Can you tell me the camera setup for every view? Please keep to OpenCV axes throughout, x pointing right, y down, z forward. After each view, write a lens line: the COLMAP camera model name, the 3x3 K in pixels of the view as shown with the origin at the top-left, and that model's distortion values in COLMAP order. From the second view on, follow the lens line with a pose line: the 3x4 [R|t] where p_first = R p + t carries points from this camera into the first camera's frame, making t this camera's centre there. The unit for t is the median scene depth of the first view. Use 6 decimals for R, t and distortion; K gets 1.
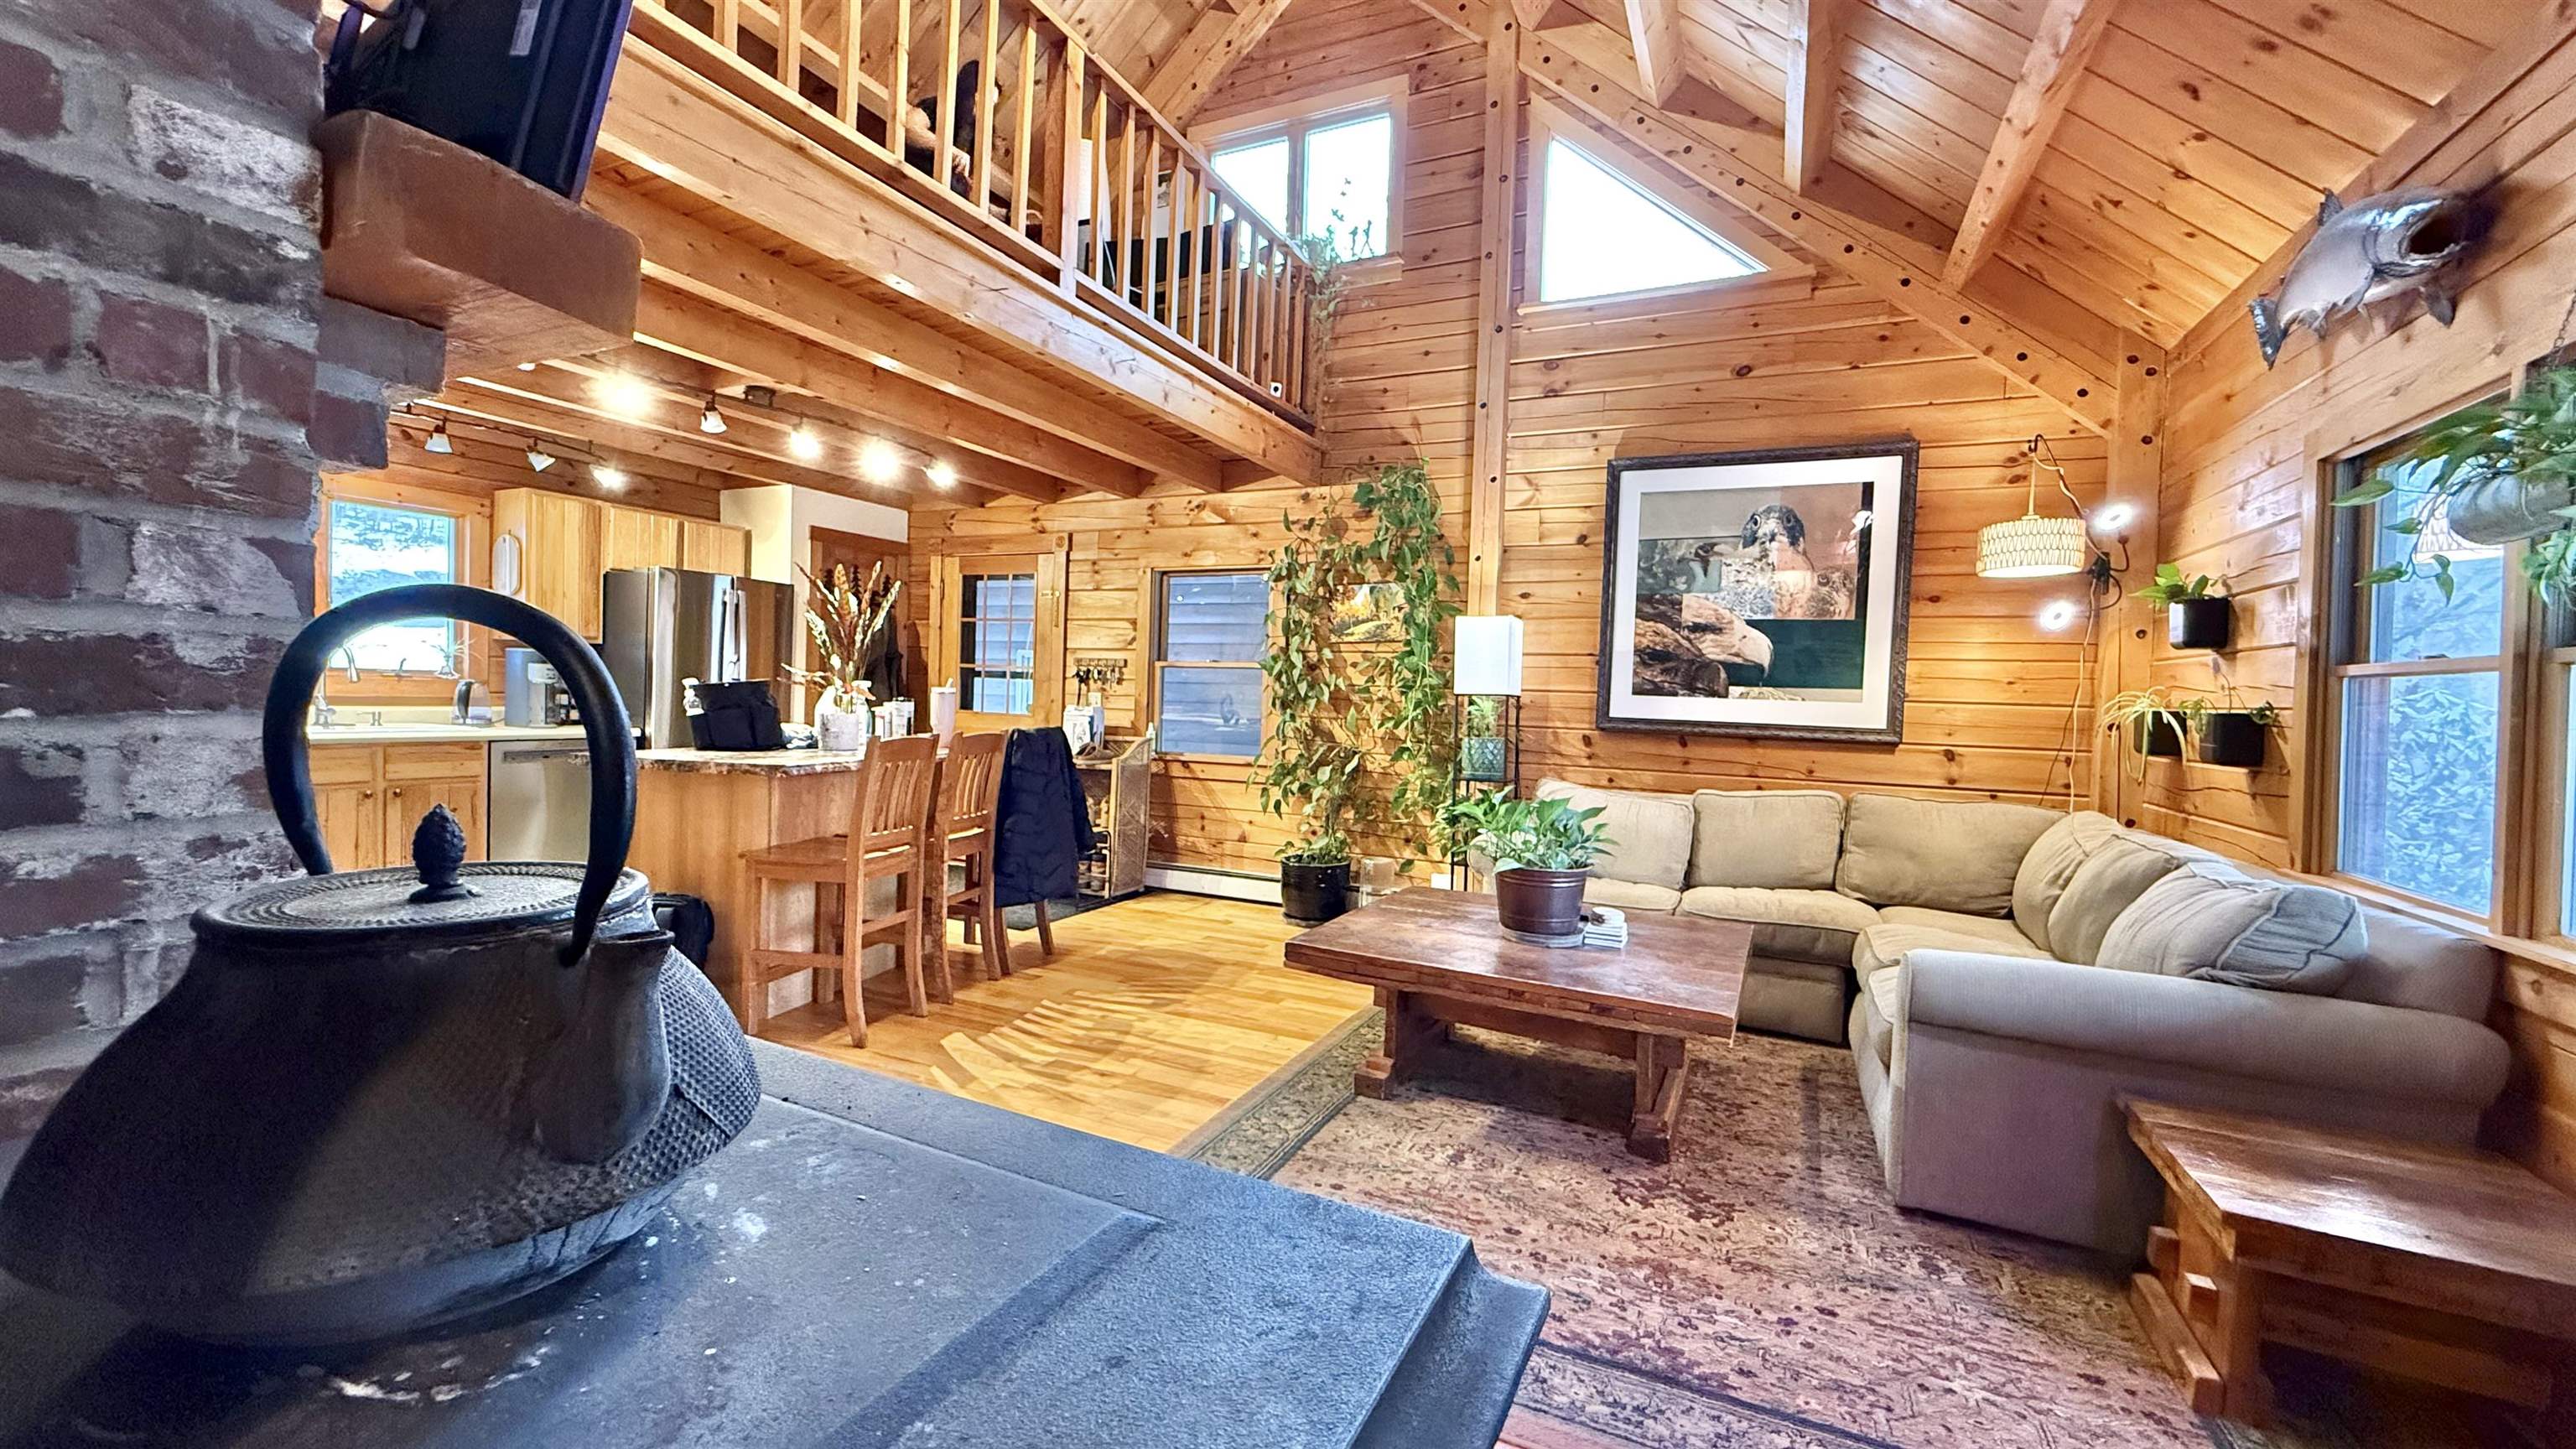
lens RADIAL K [[1030.2, 0, 1278.6], [0, 1030.2, 711.7], [0, 0, 1]] dist [0.001144, -0.000223]
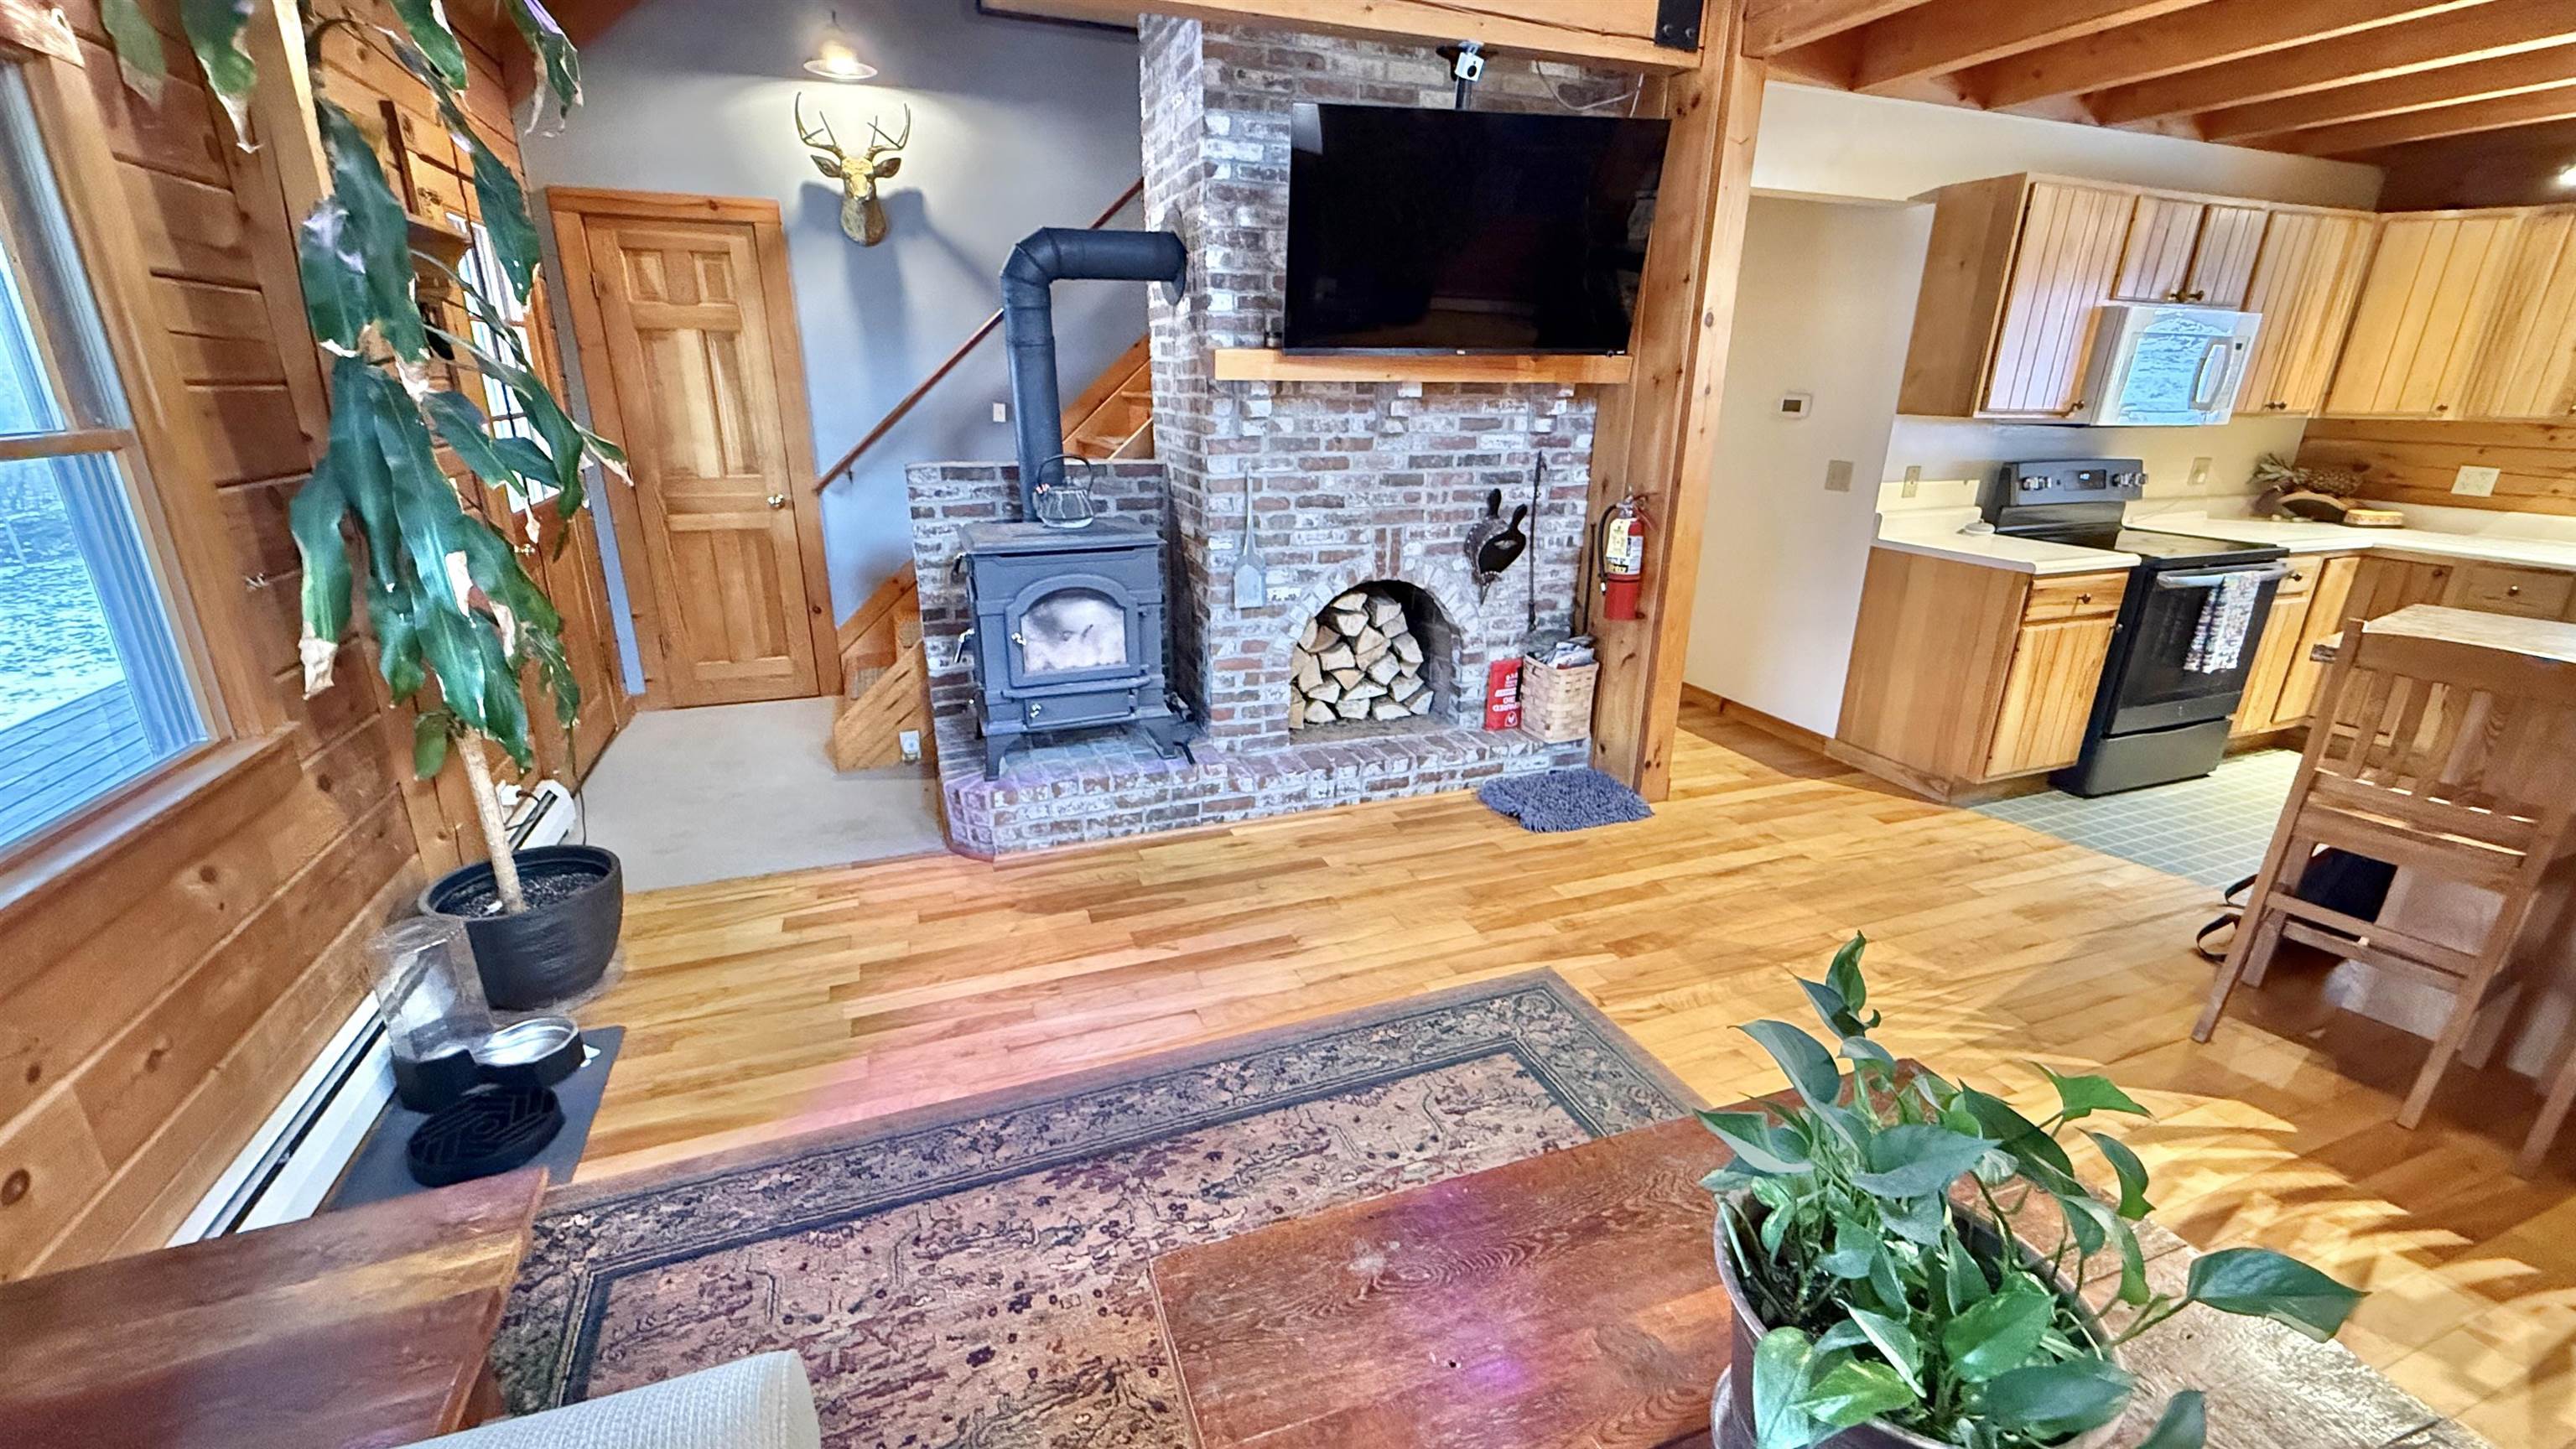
lens RADIAL K [[1030.2, 0, 1281.3], [0, 1030.2, 727.3], [0, 0, 1]] dist [0.001144, -0.000223]
pose [[-0.687015, 0.192629, -0.700646, 0.351794], [-0.046080, 0.950732, 0.306569, -0.053392], [0.725181, 0.242904, -0.644291, 0.657589]]
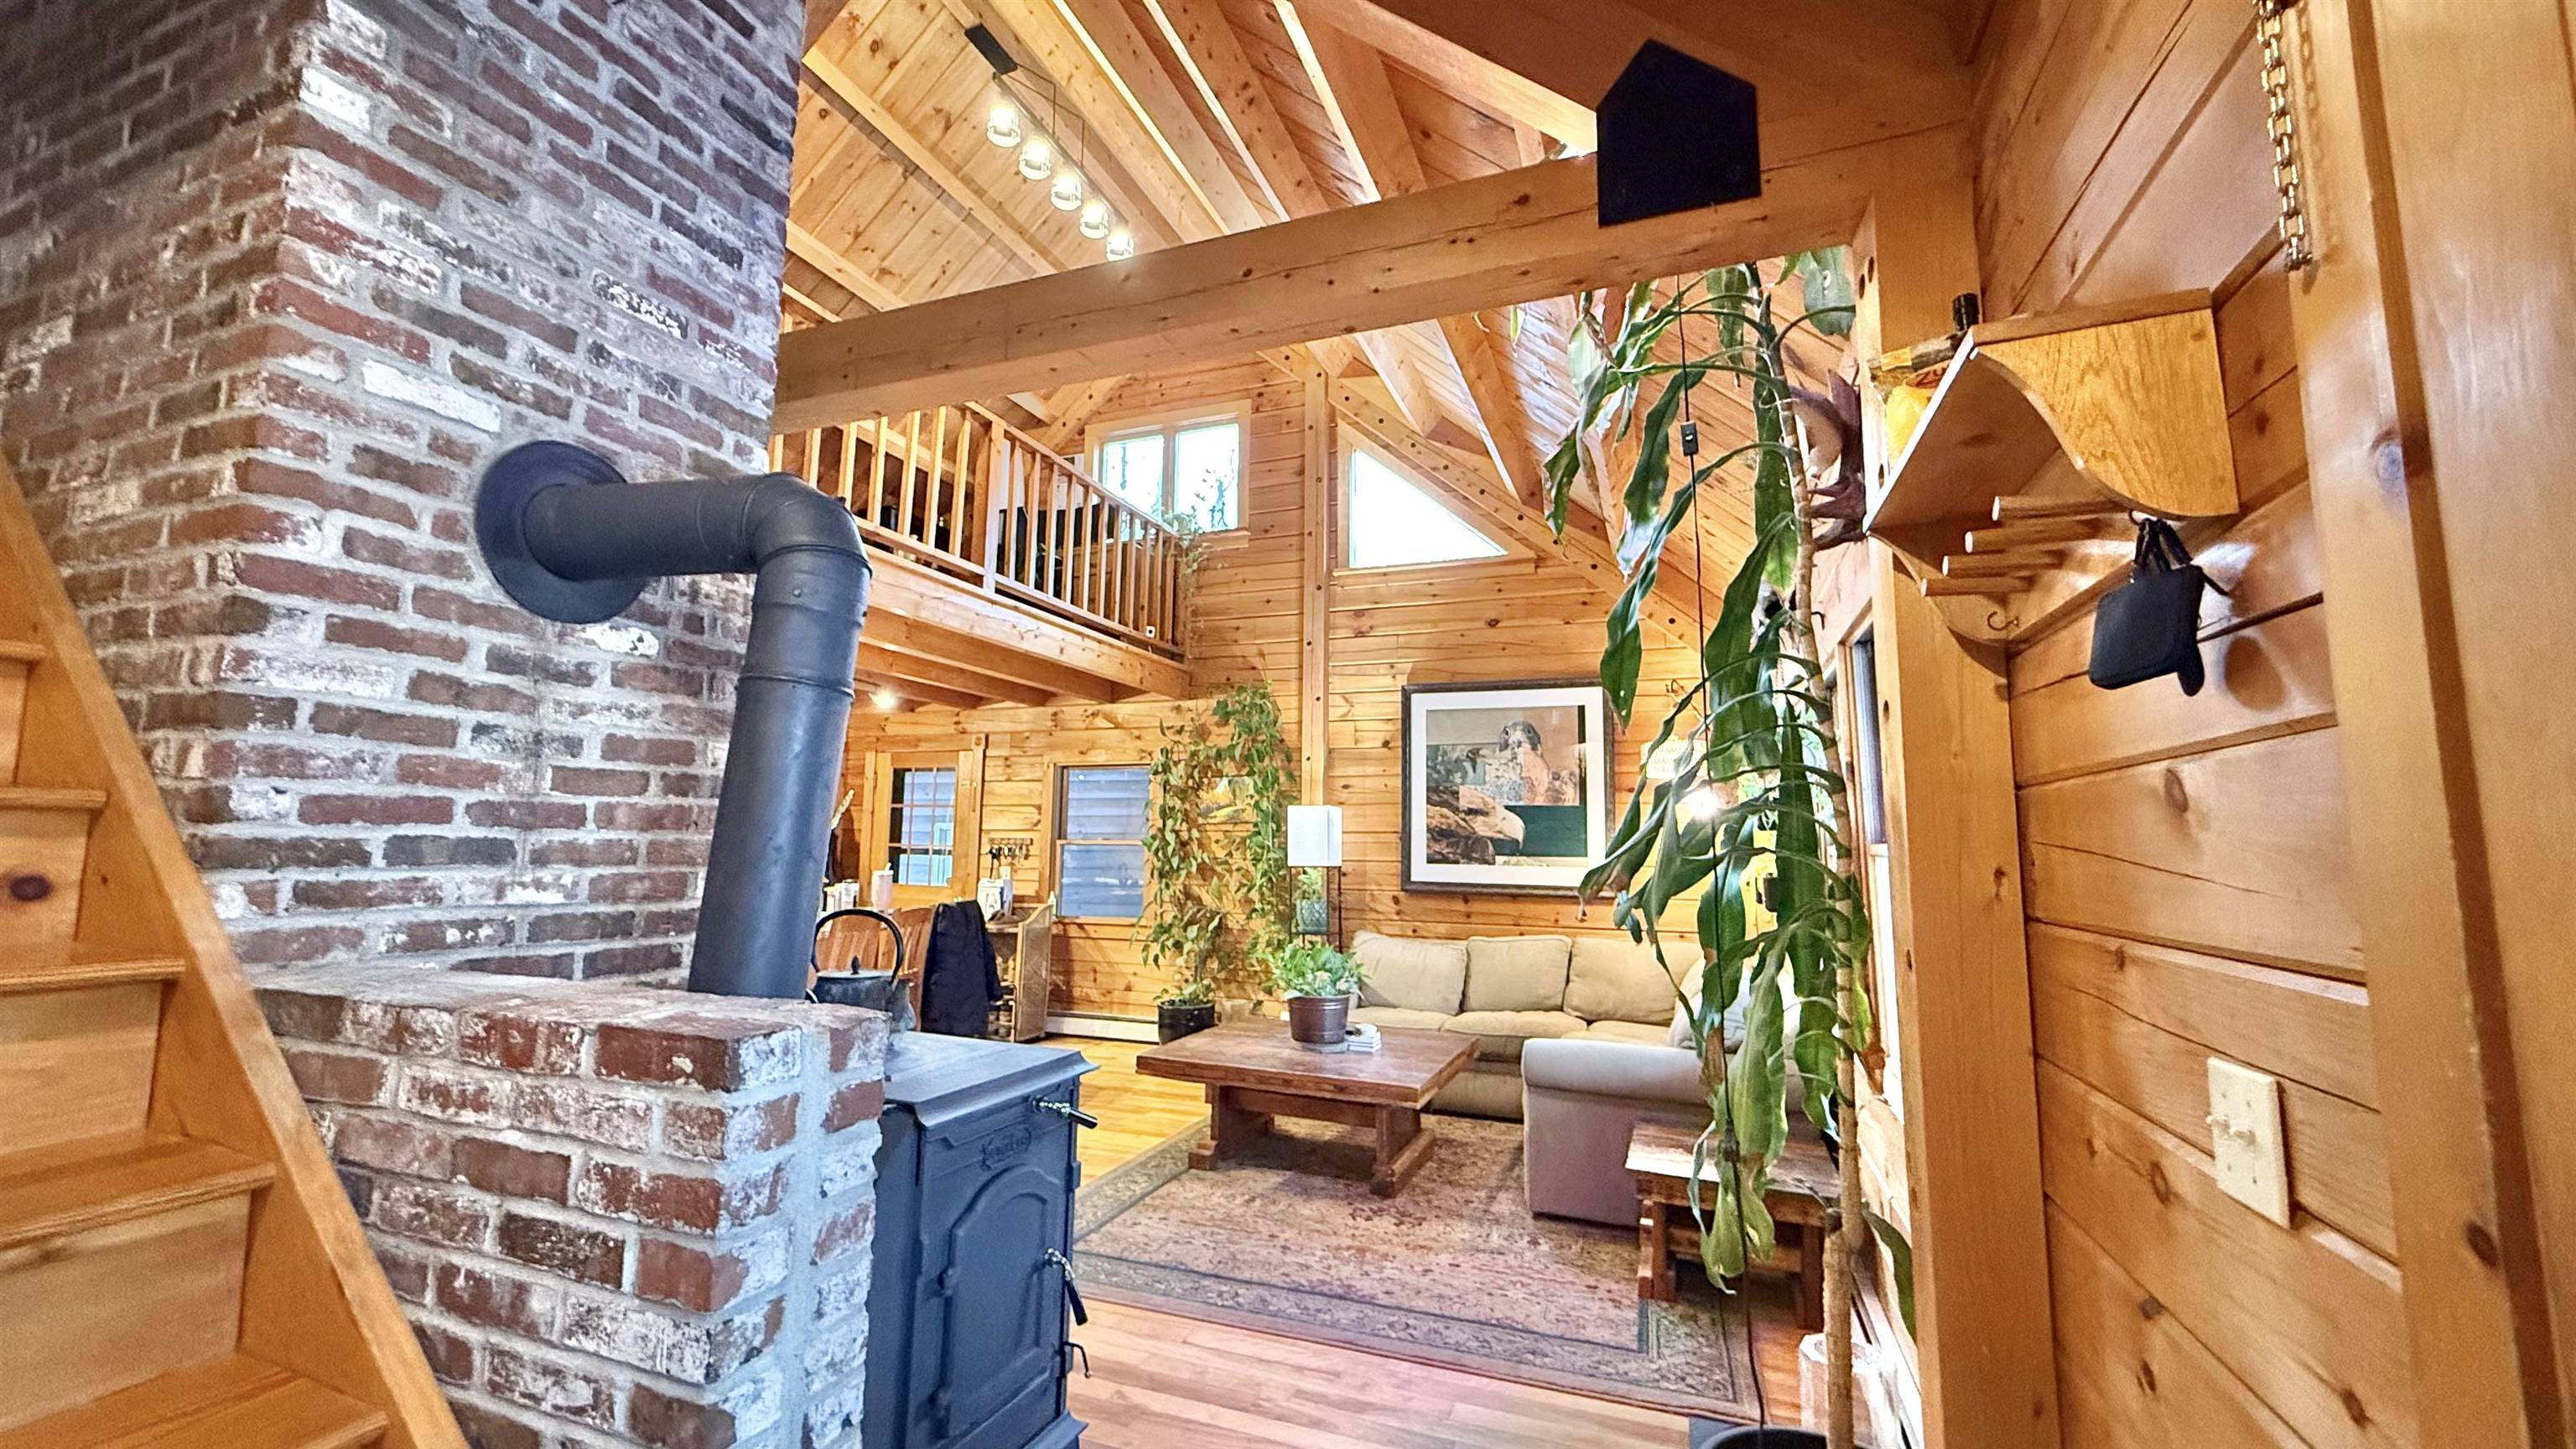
lens RADIAL K [[1030.2, 0, 1282.3], [0, 1030.2, 719.5], [0, 0, 1]] dist [0.001144, -0.000223]
pose [[0.996526, -0.008539, 0.082838, 0.057137], [0.020005, 0.990149, -0.138584, -0.020109], [-0.080838, 0.139760, 0.986880, -0.293510]]
